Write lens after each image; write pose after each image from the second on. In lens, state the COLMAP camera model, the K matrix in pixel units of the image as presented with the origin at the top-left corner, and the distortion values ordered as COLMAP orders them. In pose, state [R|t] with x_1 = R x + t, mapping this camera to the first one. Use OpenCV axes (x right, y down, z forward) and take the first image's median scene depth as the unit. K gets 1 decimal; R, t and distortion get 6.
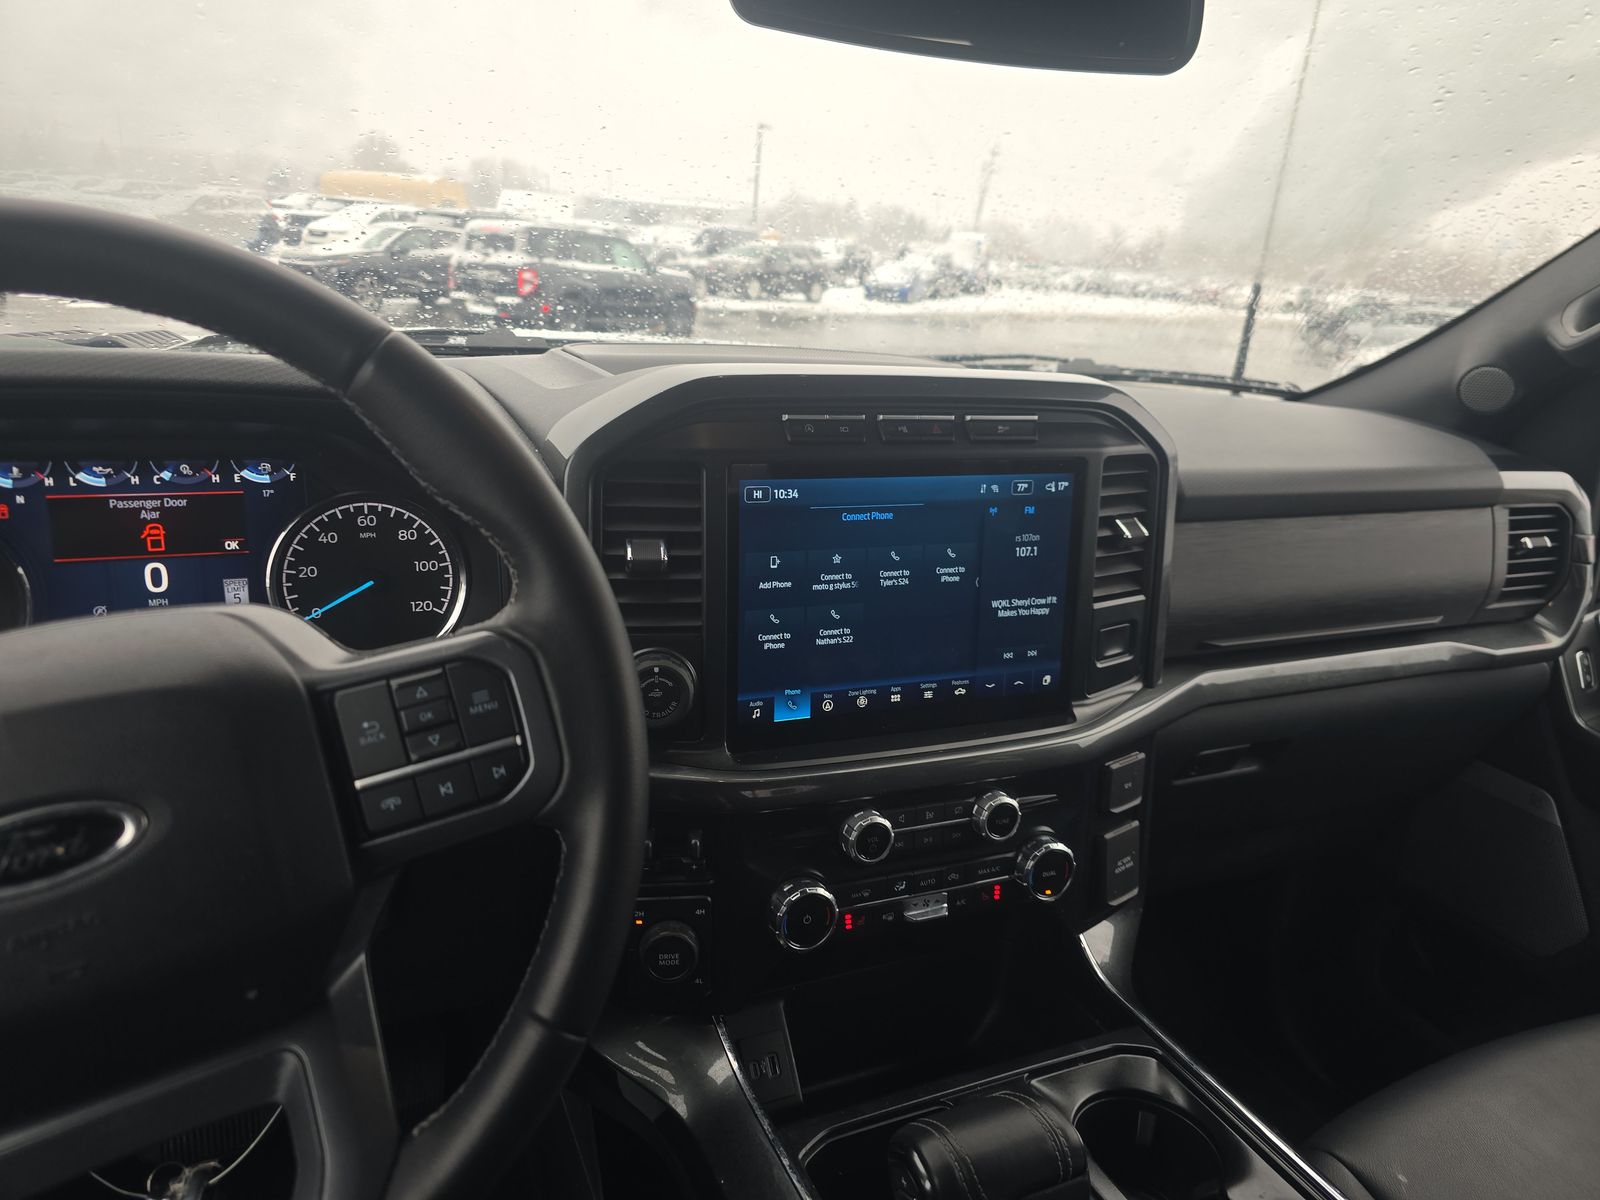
lens RADIAL K [[1157.1, 0, 798.6], [0, 1157.1, 599.7], [0, 0, 1]] dist [0.045591, -0.056069]
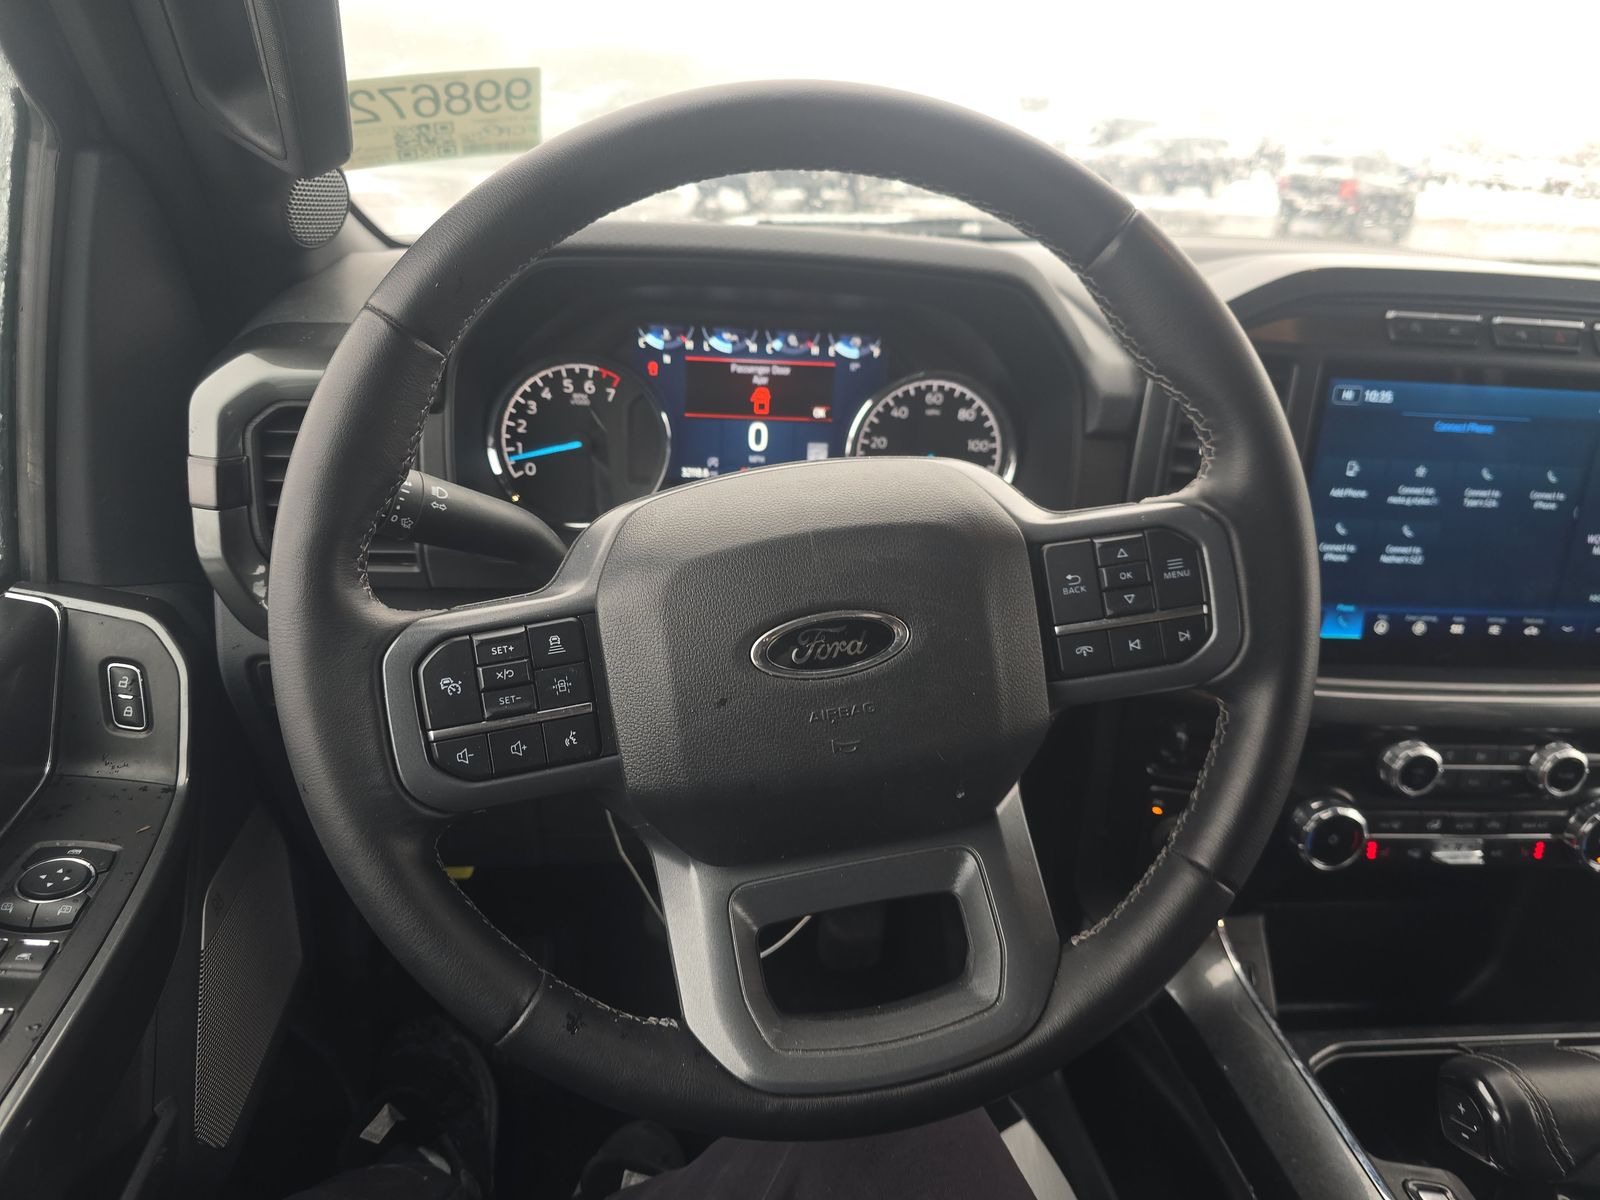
lens RADIAL K [[1157.1, 0, 735.4], [0, 1157.1, 622.7], [0, 0, 1]] dist [0.045591, -0.056069]
pose [[0.940626, 0.126601, -0.314953, -0.185179], [-0.095124, 0.988980, 0.113444, 0.032696], [0.325844, -0.076749, 0.942303, -0.078412]]
